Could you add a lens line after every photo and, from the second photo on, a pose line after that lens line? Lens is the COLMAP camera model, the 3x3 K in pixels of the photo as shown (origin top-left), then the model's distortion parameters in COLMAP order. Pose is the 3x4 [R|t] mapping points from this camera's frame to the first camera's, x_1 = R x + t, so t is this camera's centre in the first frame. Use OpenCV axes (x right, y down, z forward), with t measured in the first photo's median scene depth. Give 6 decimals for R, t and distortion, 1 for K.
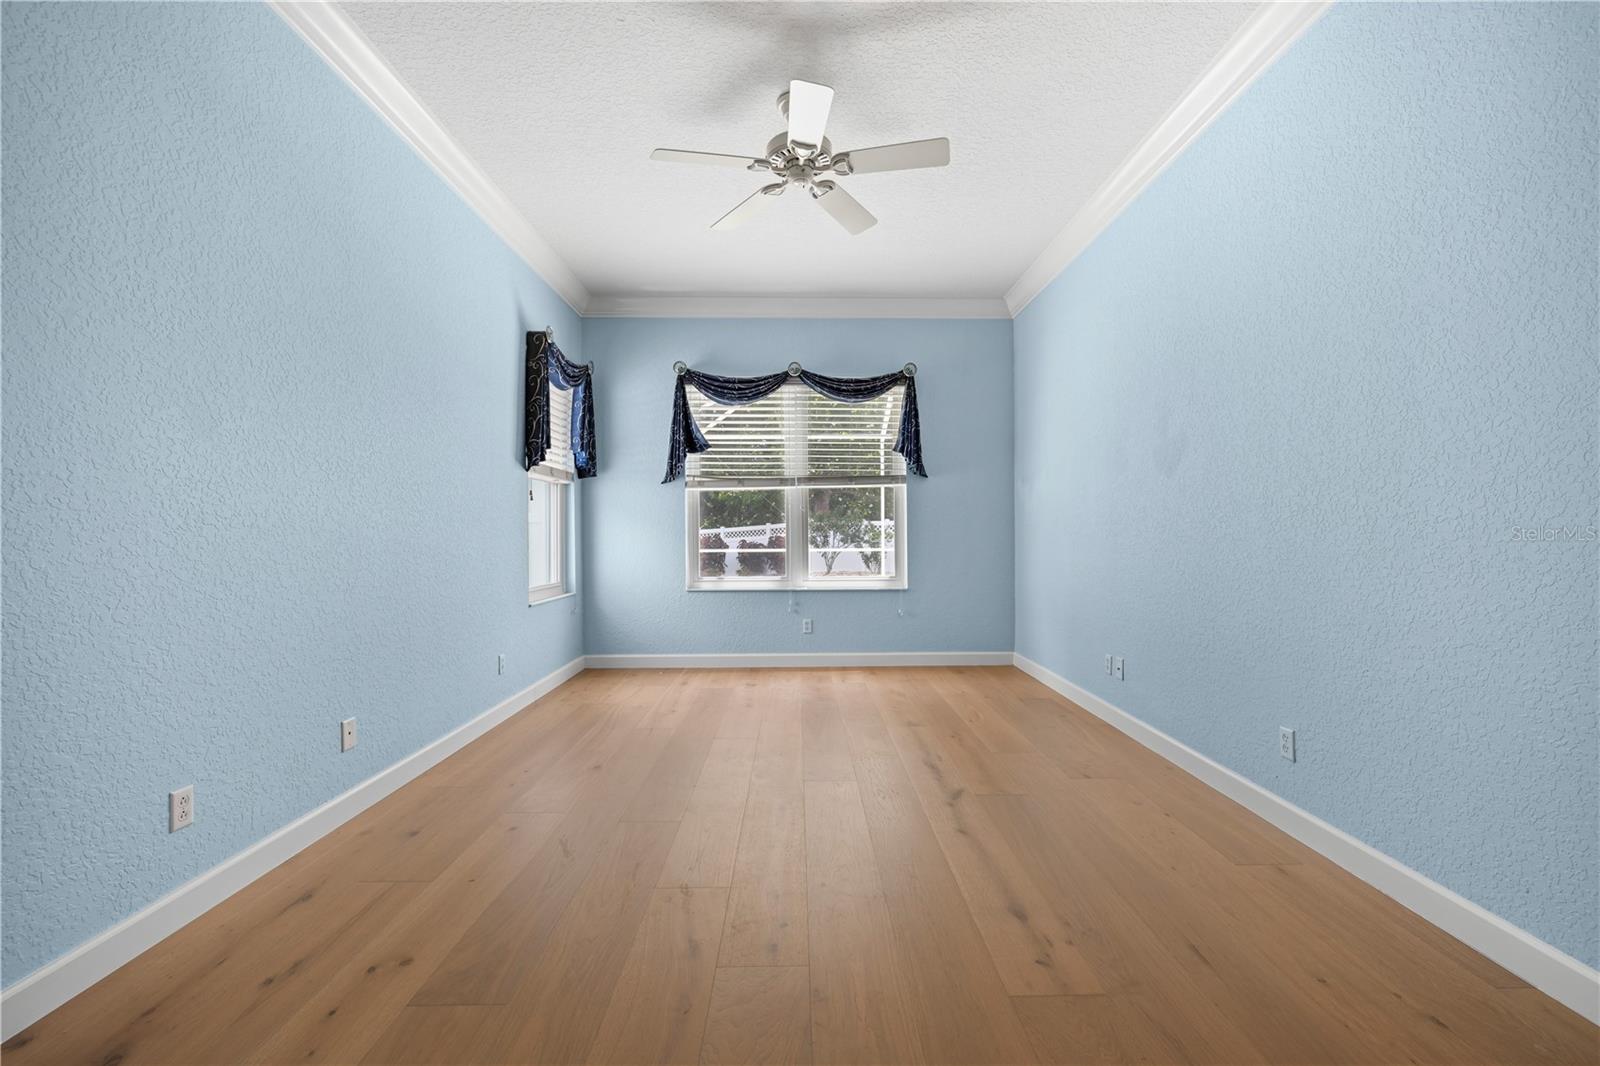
lens RADIAL K [[661.6, 0, 807.3], [0, 661.6, 532.5], [0, 0, 1]] dist [-0.001189, -0.000262]
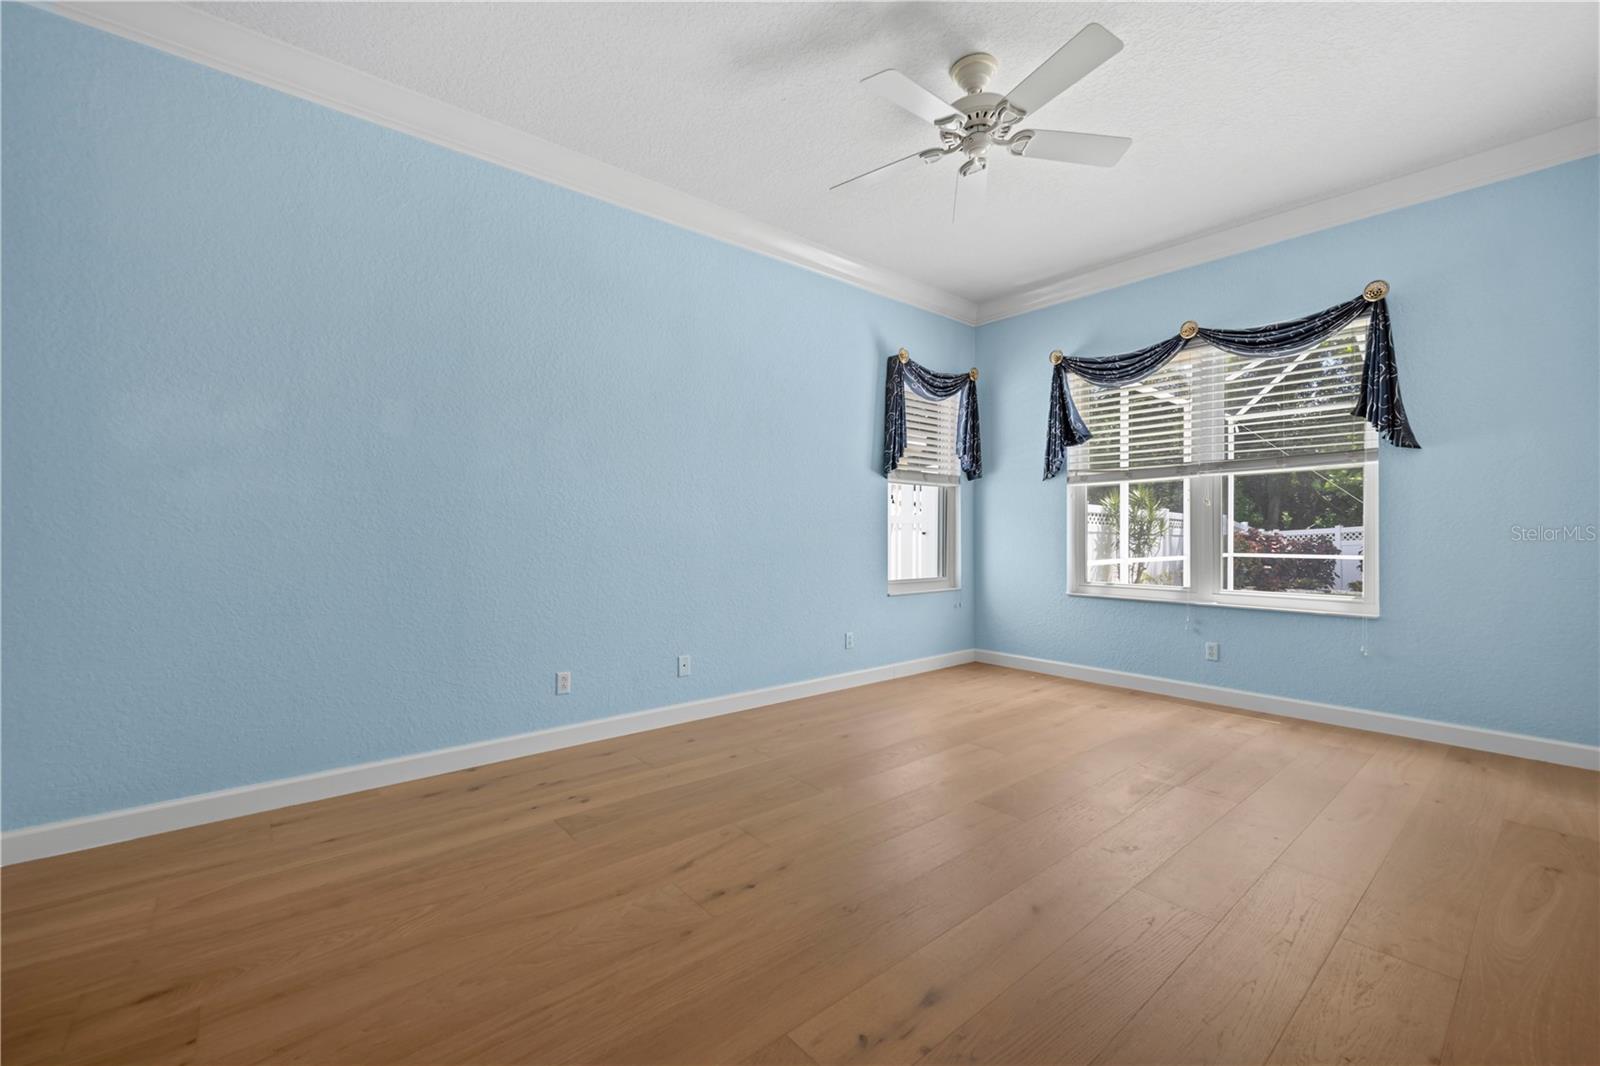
lens RADIAL K [[661.6, 0, 807.3], [0, 661.6, 532.5], [0, 0, 1]] dist [-0.001189, -0.000262]
pose [[0.635554, 0.003645, -0.772048, 0.308082], [-0.003599, 0.999992, 0.001759, 0.000178], [0.772048, 0.001661, 0.635562, 0.129370]]
